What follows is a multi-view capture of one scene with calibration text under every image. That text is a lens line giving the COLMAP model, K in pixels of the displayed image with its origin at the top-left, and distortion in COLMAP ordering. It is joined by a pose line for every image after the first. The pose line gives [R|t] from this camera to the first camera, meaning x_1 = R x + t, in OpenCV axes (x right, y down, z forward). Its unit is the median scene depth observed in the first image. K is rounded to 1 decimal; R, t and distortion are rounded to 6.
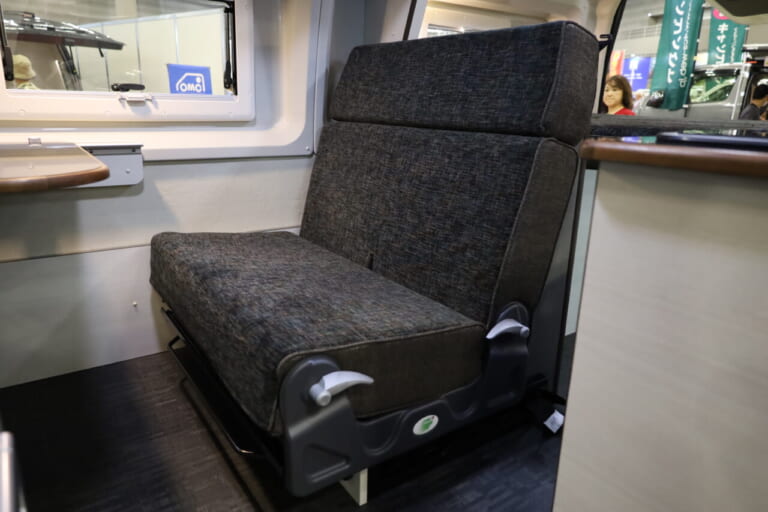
lens RADIAL K [[533.6, 0, 384.0], [0, 533.6, 256.0], [0, 0, 1]] dist [0.001867, 0.001111]
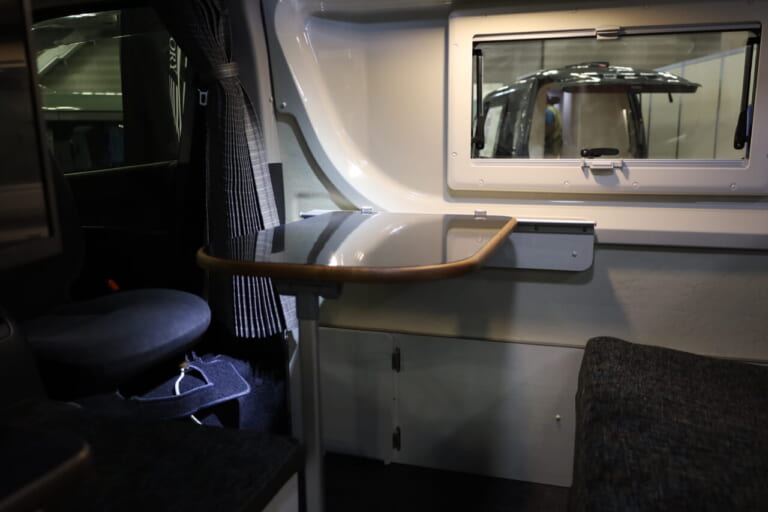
lens RADIAL K [[662.8, 0, 384.0], [0, 662.8, 256.0], [0, 0, 1]] dist [-0.009091, -0.004001]
pose [[0.613982, 0.107580, -0.781954, 0.125454], [-0.199724, 0.979604, -0.022048, -0.076225], [0.763634, 0.169712, 0.622946, 0.155876]]
